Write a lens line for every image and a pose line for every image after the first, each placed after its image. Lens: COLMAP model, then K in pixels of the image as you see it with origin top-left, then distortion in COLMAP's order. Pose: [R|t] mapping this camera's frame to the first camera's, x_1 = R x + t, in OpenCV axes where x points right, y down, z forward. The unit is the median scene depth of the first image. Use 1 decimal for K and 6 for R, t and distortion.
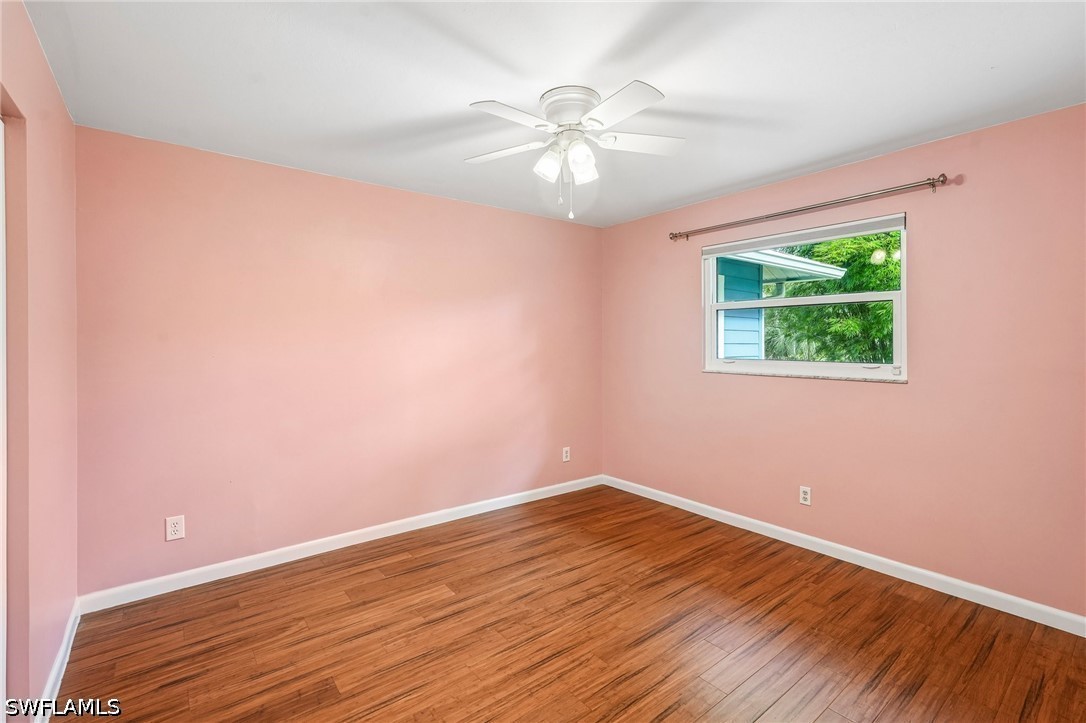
lens RADIAL K [[482.2, 0, 546.0], [0, 482.2, 359.2], [0, 0, 1]] dist [-0.005562, 0.006700]
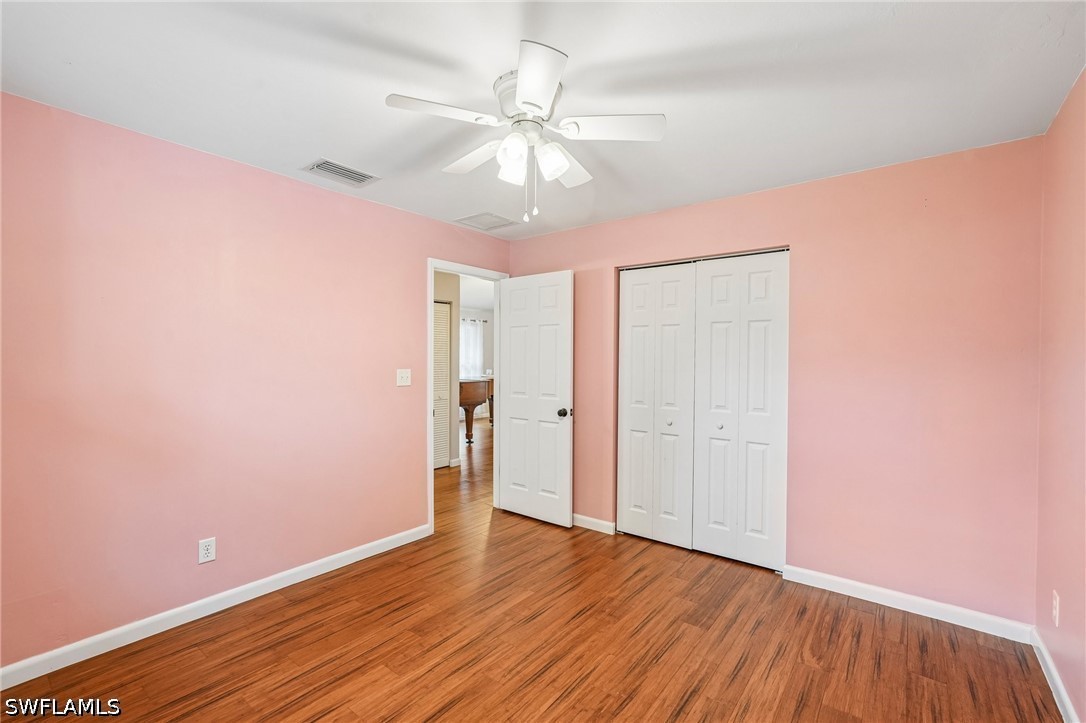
lens RADIAL K [[478.2, 0, 543.0], [0, 478.2, 361.5], [0, 0, 1]] dist [-0.000201, 0.000279]
pose [[-0.969601, -0.000440, -0.244692, 0.250412], [-0.011526, 0.998970, 0.043877, -0.076434], [0.244421, 0.045364, -0.968607, 1.938639]]
